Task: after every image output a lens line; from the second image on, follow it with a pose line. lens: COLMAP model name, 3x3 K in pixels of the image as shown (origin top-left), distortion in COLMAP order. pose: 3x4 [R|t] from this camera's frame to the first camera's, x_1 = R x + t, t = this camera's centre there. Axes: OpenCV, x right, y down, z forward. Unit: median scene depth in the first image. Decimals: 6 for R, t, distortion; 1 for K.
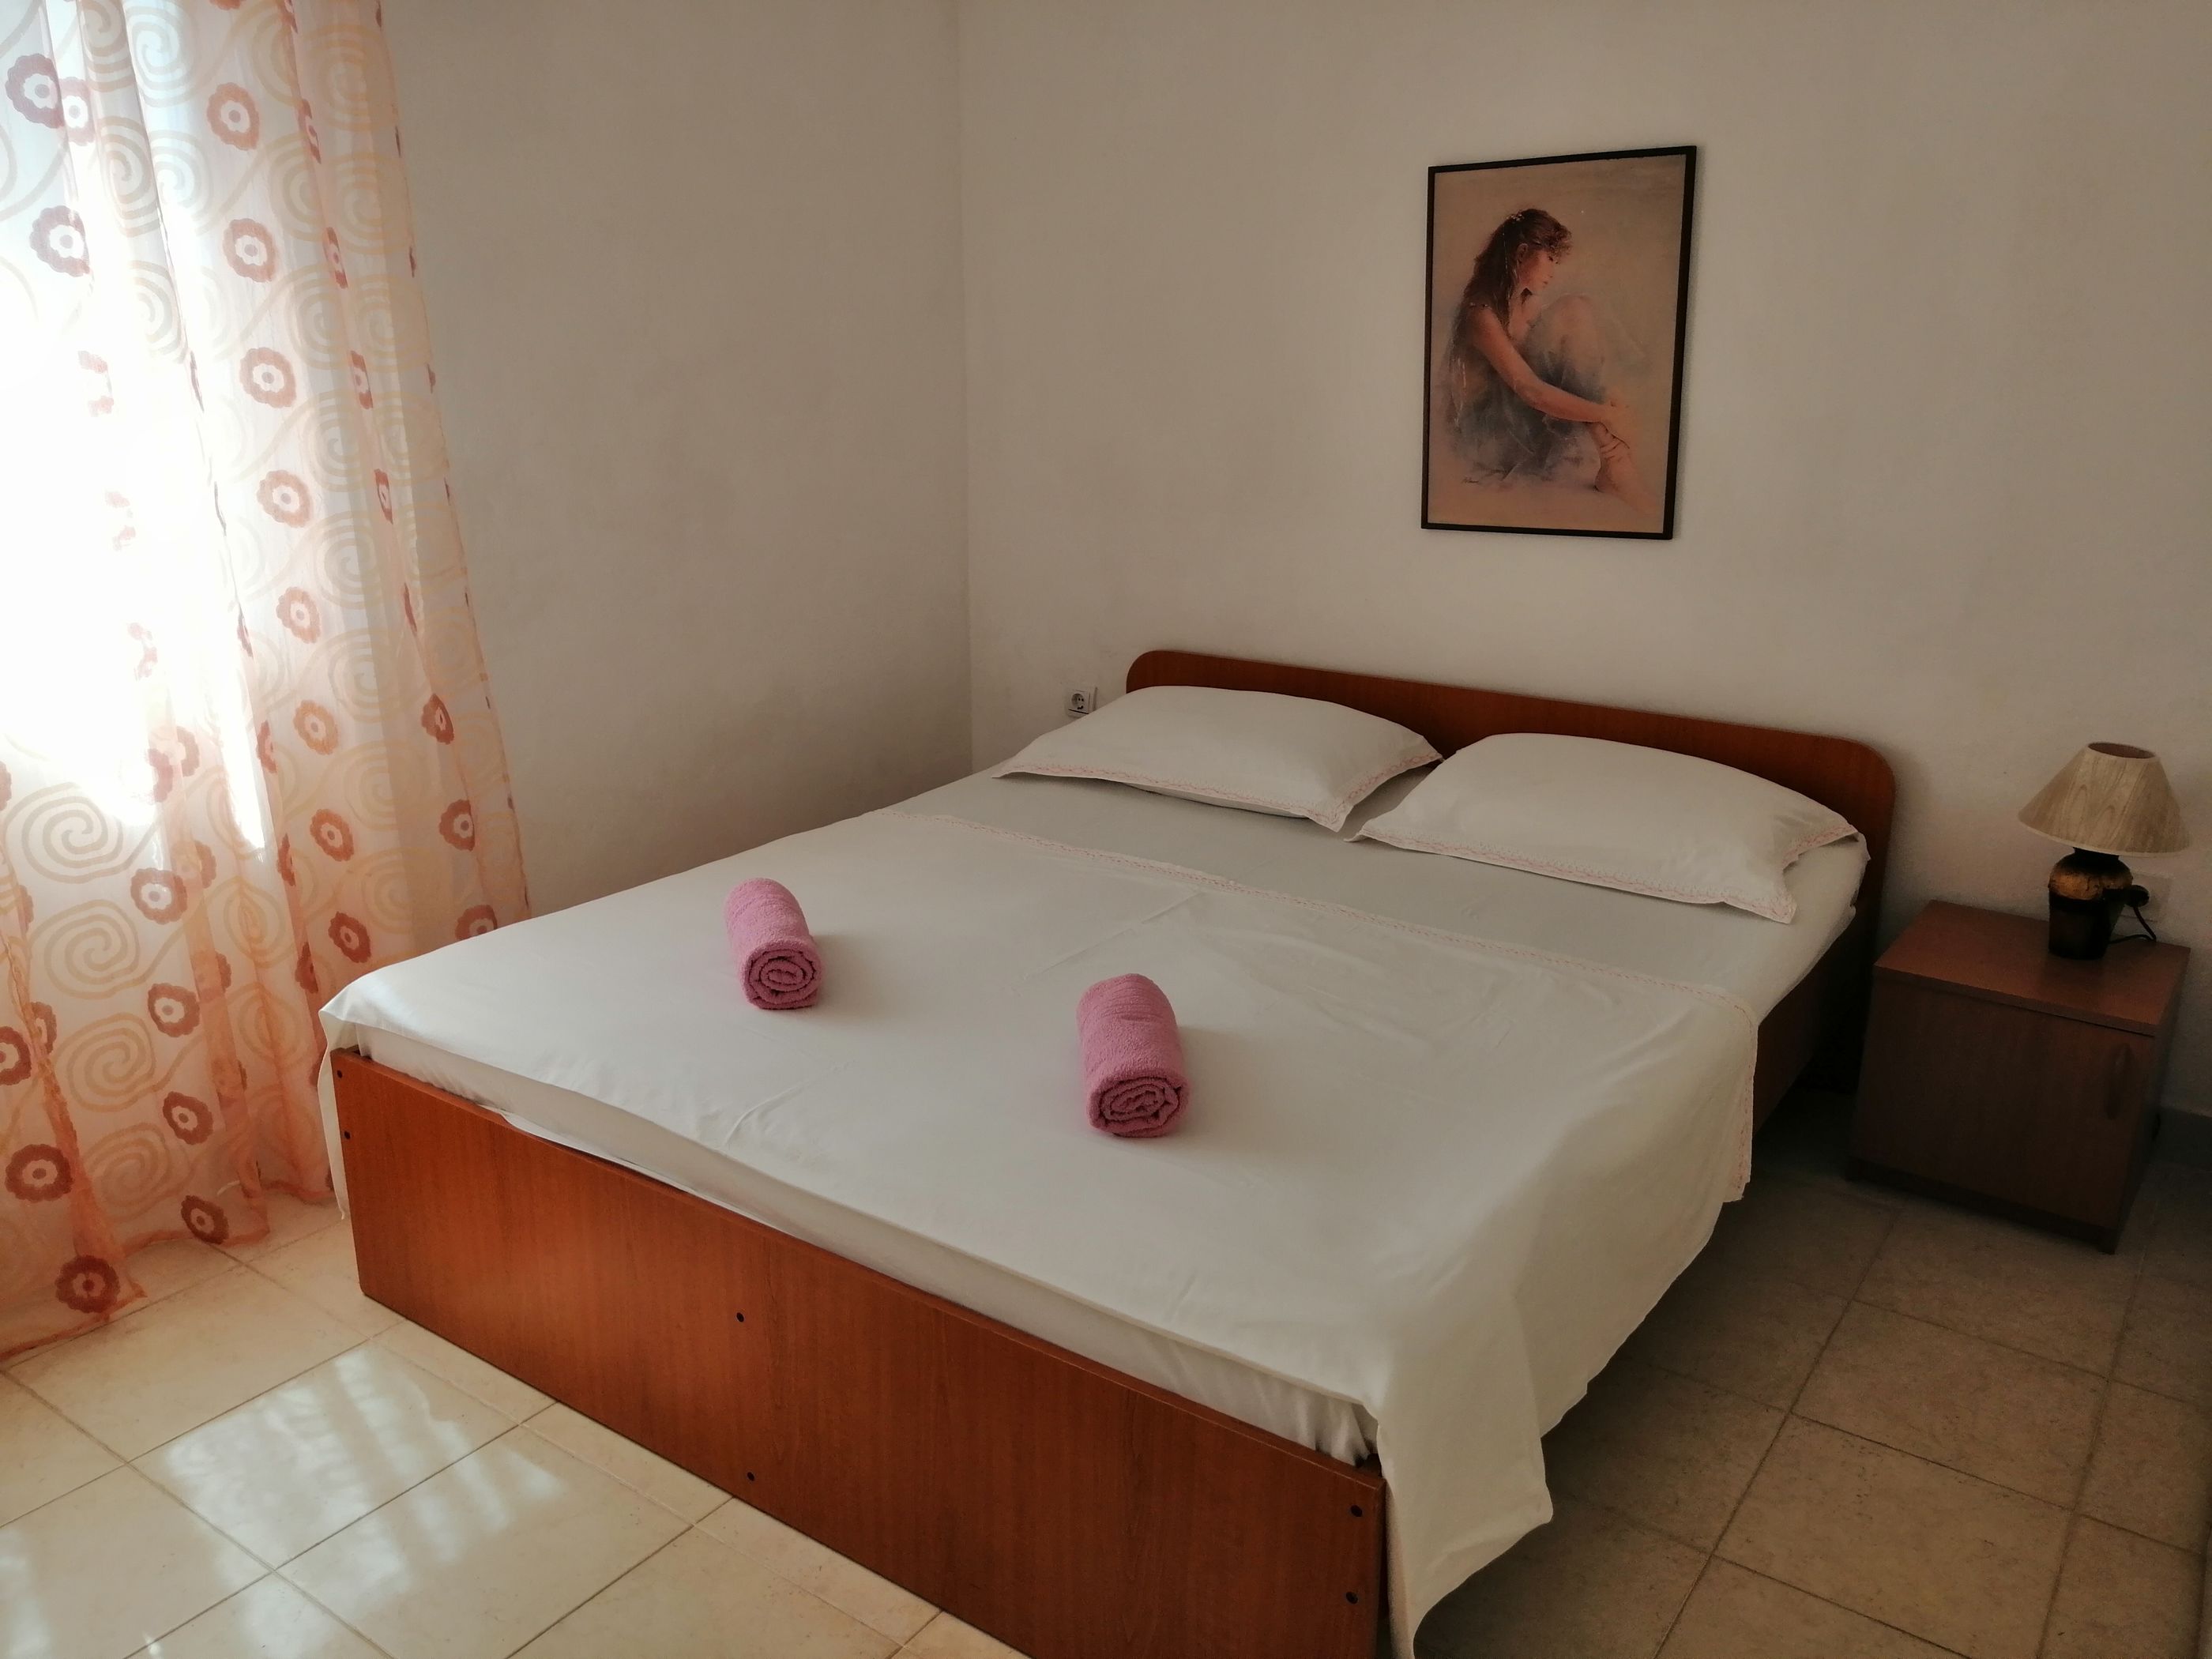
lens RADIAL K [[1738.0, 0, 1106.0], [0, 1738.0, 829.5], [0, 0, 1]] dist [-0.013366, 0.042085]
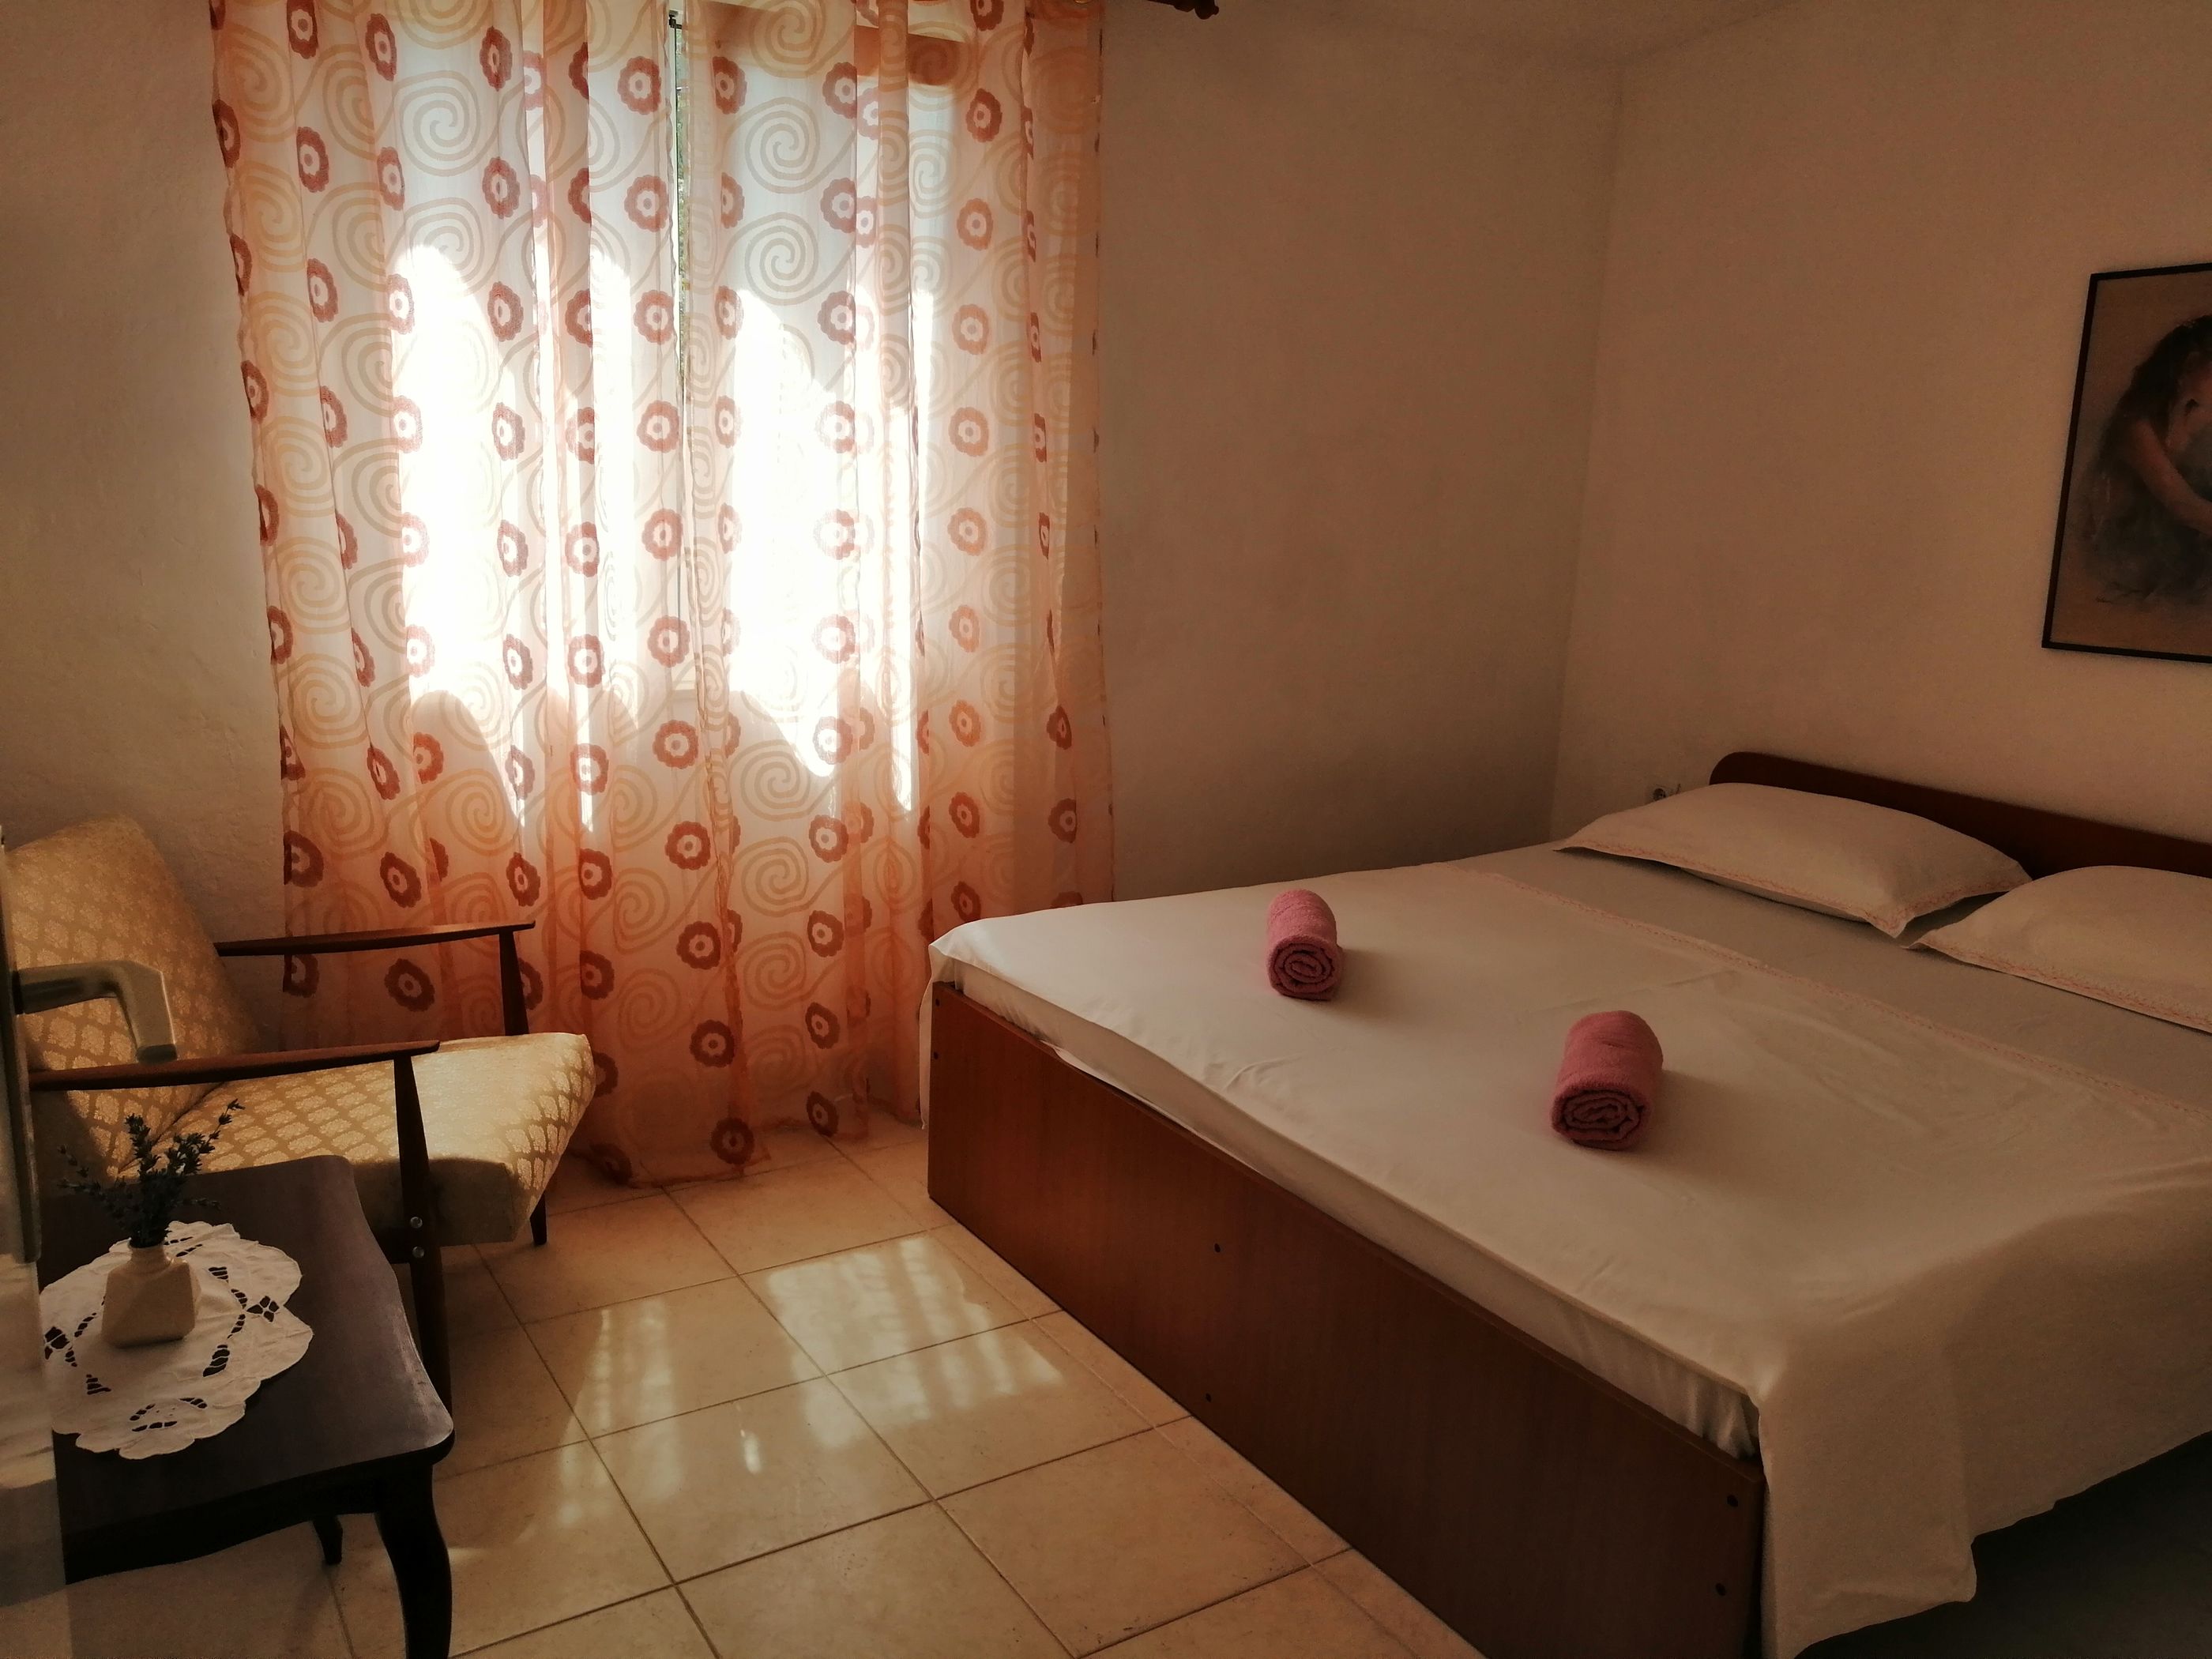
lens RADIAL K [[1738.0, 0, 1106.0], [0, 1738.0, 829.5], [0, 0, 1]] dist [-0.013366, 0.042085]
pose [[0.929060, 0.117449, -0.350789, 0.069608], [-0.141544, 0.988964, -0.043761, 0.057519], [0.341778, 0.090309, 0.935432, -0.086271]]
